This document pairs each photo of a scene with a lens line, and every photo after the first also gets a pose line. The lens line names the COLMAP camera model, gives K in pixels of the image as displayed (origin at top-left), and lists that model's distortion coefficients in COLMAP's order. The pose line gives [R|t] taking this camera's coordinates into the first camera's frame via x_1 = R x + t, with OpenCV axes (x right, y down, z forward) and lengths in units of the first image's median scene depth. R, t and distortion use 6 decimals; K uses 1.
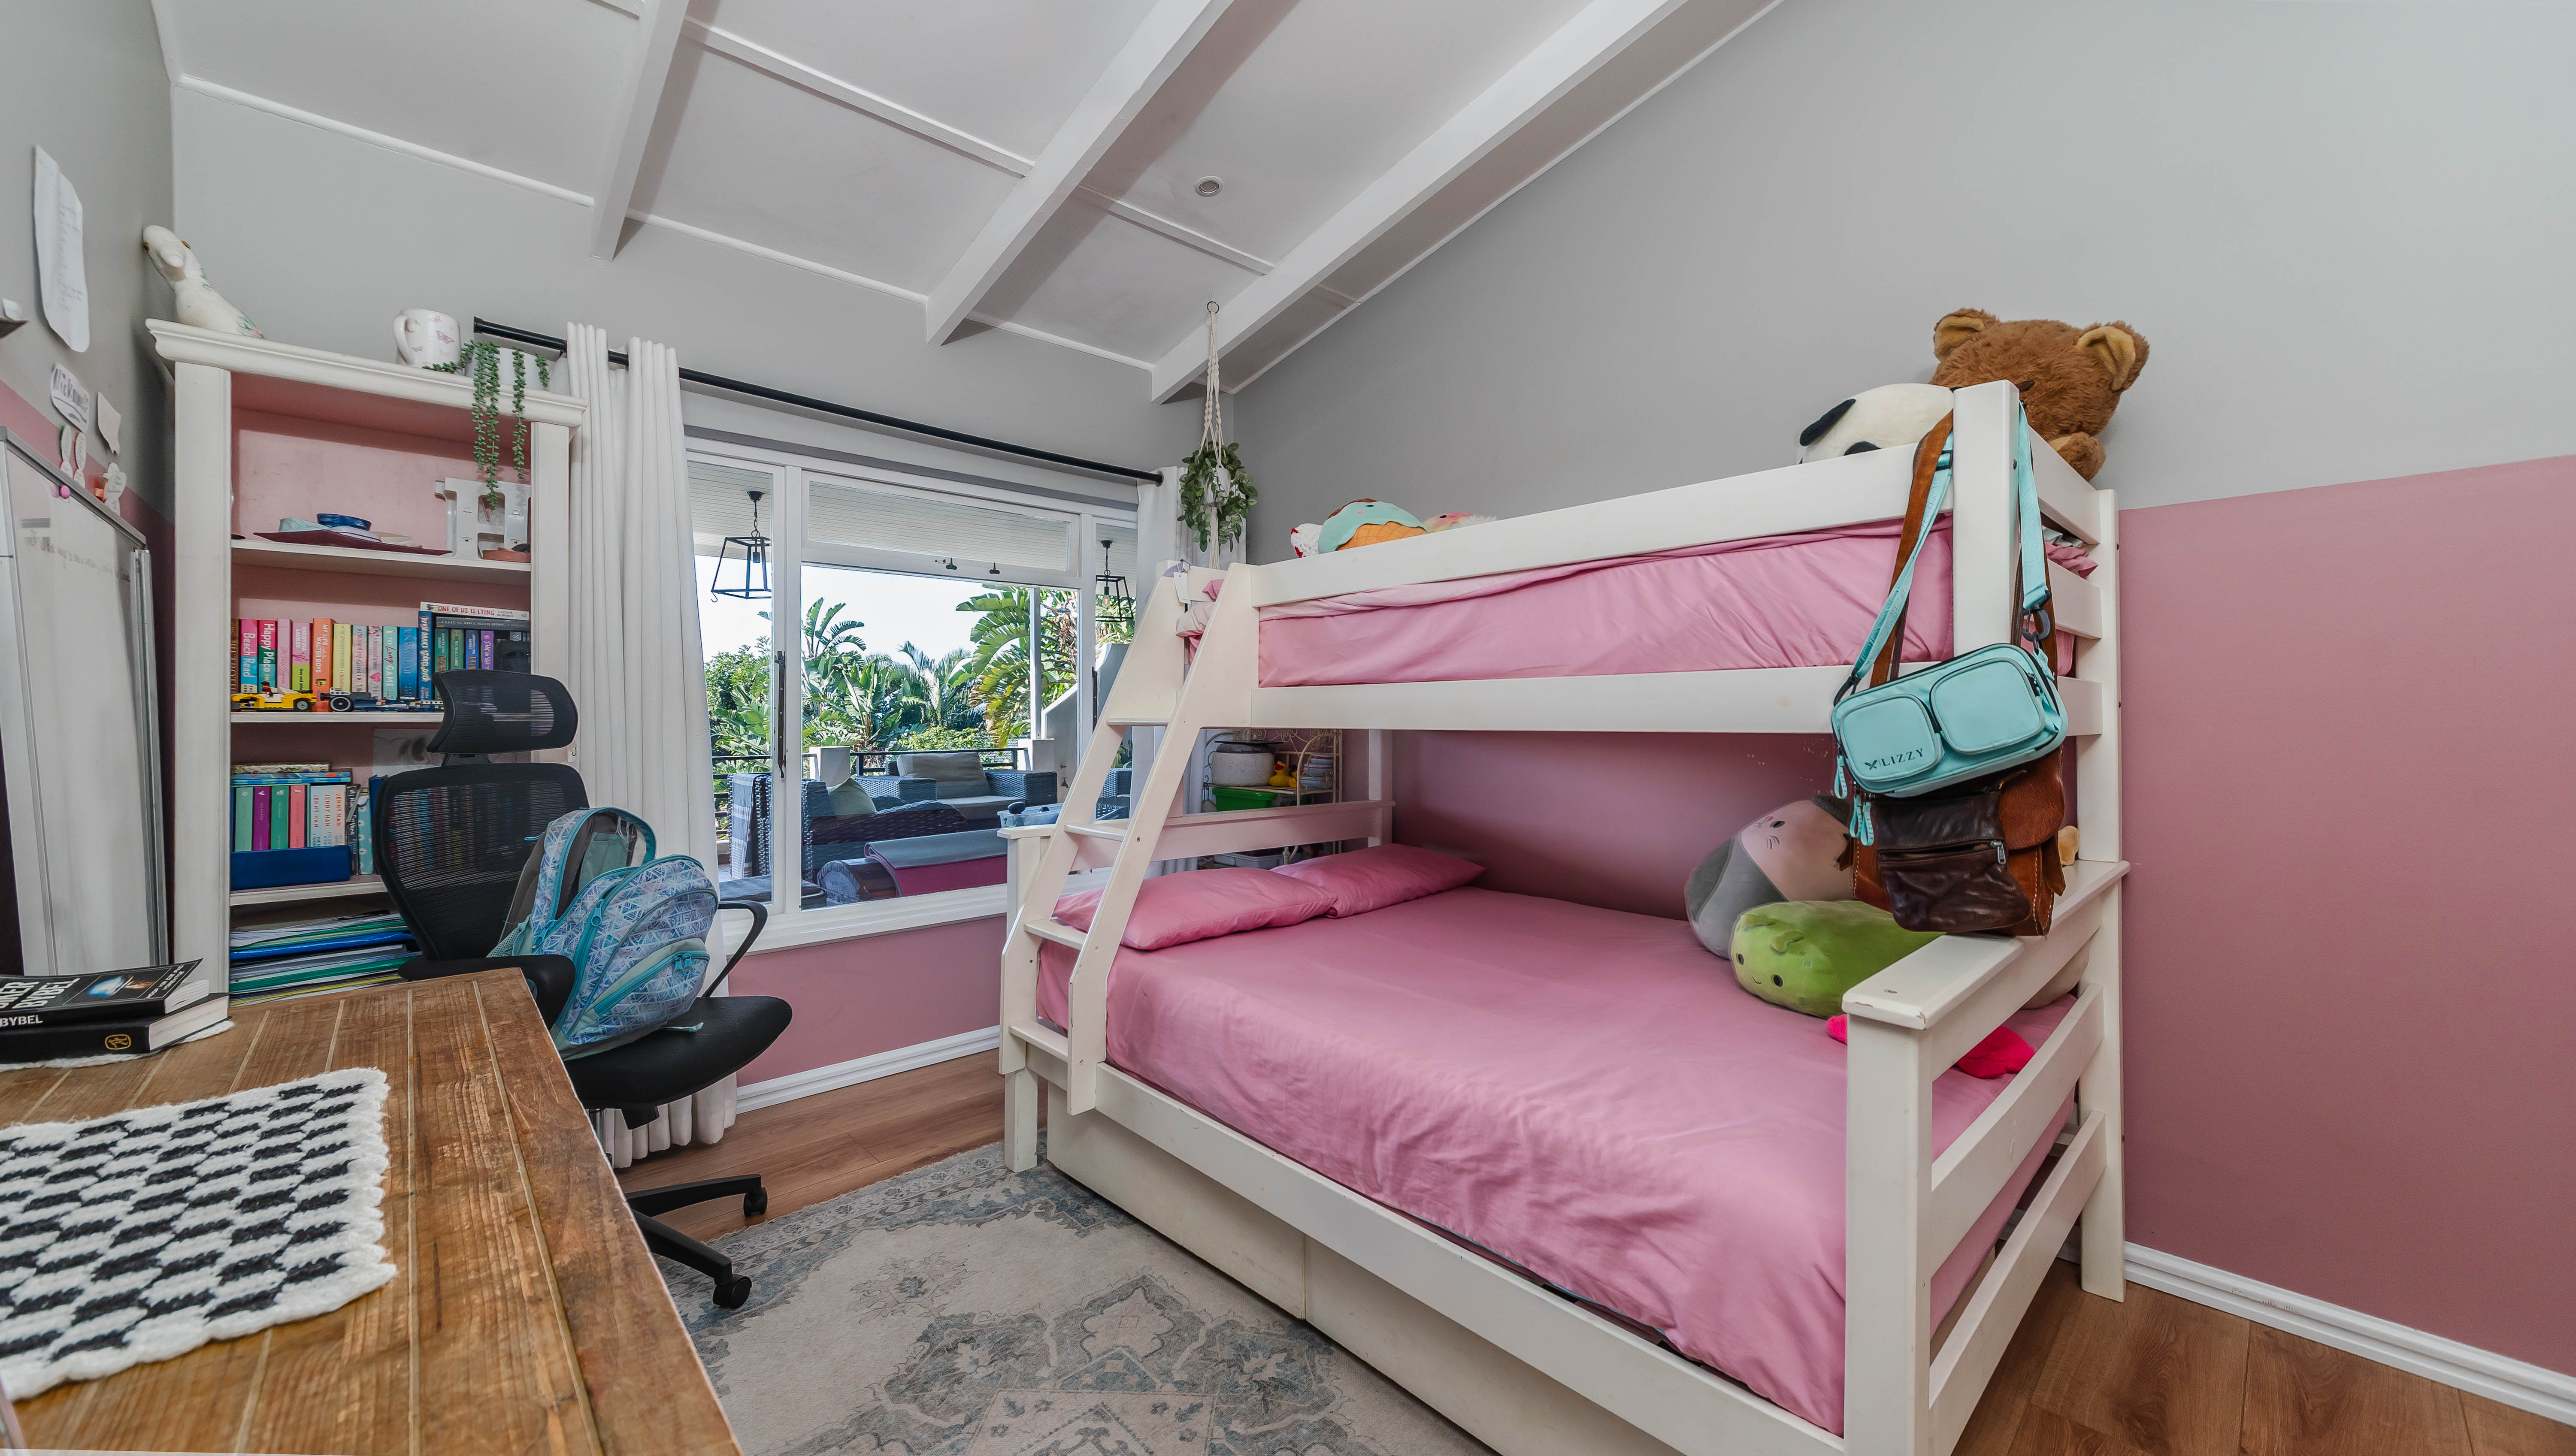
lens RADIAL K [[935.4, 0, 1281.3], [0, 935.4, 722.9], [0, 0, 1]] dist [-0.002562, 0.000333]
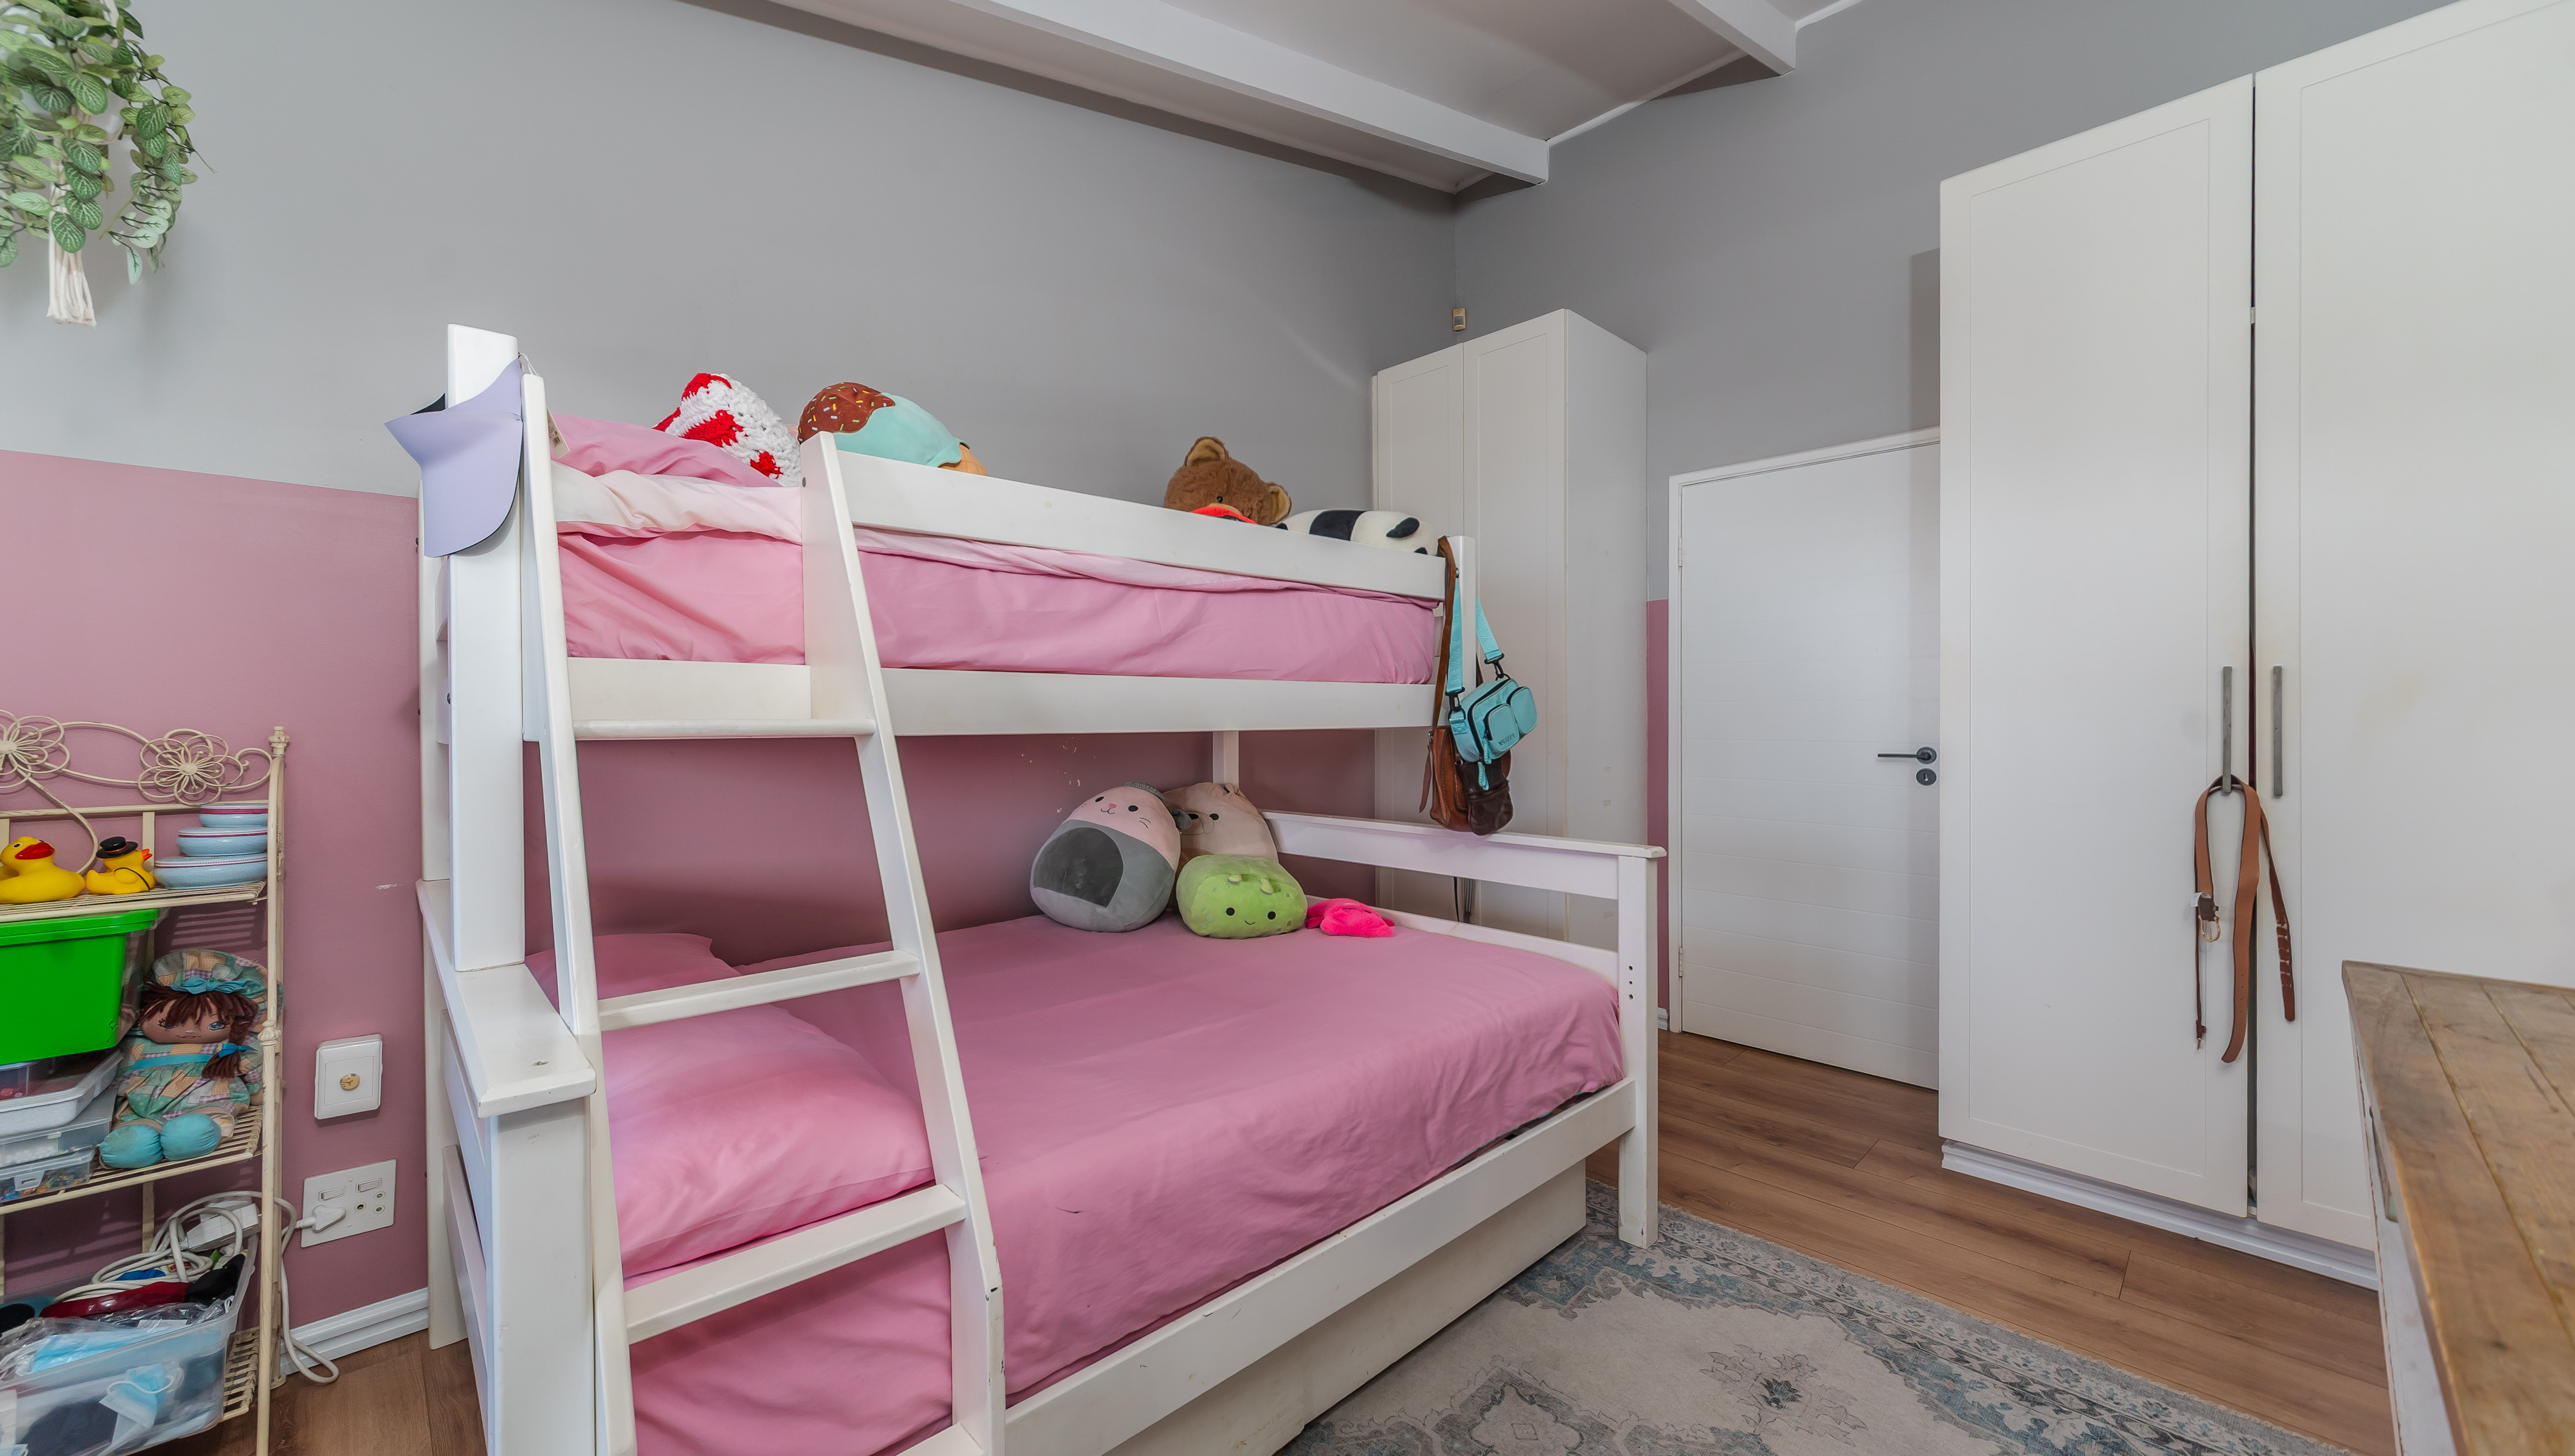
lens RADIAL K [[935.2, 0, 1282.7], [0, 935.2, 724.4], [0, 0, 1]] dist [-0.002562, 0.000333]
pose [[-0.008998, -0.005432, 0.999945, -0.929547], [0.009172, 0.999943, 0.005515, -0.003810], [-0.999917, 0.009221, -0.008948, 1.161635]]
